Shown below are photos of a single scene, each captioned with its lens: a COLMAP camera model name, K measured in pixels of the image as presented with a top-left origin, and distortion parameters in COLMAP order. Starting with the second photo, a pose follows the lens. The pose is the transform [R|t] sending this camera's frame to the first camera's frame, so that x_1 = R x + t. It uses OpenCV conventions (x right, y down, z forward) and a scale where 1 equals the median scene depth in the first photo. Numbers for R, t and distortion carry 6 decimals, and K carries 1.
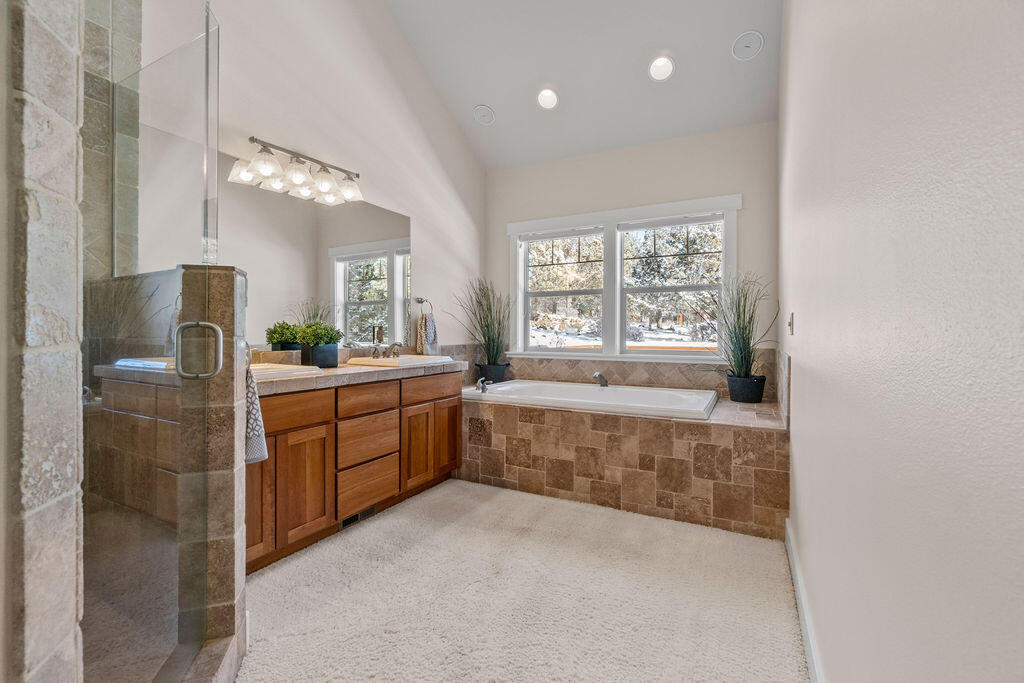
lens RADIAL K [[443.0, 0, 513.3], [0, 443.0, 336.4], [0, 0, 1]] dist [-0.003687, -0.000135]
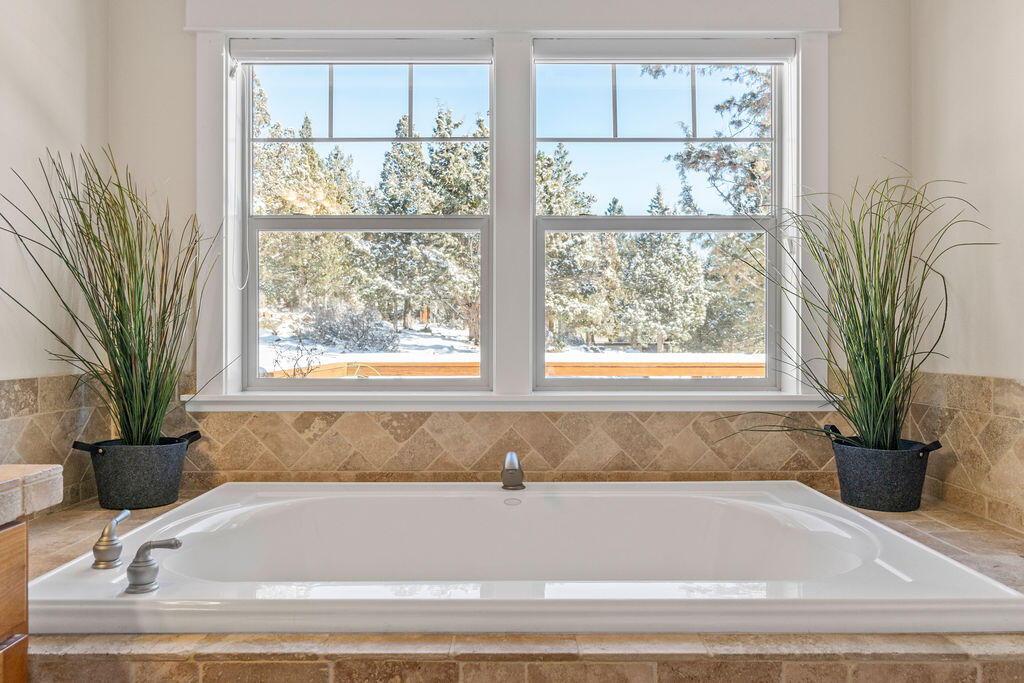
lens RADIAL K [[719.6, 0, 510.6], [0, 719.6, 337.0], [0, 0, 1]] dist [0.009575, 0.001400]
pose [[0.879287, -0.002170, 0.476287, -0.078886], [0.005929, 0.999962, -0.006390, -0.003255], [-0.476255, 0.008443, 0.879267, 0.596705]]
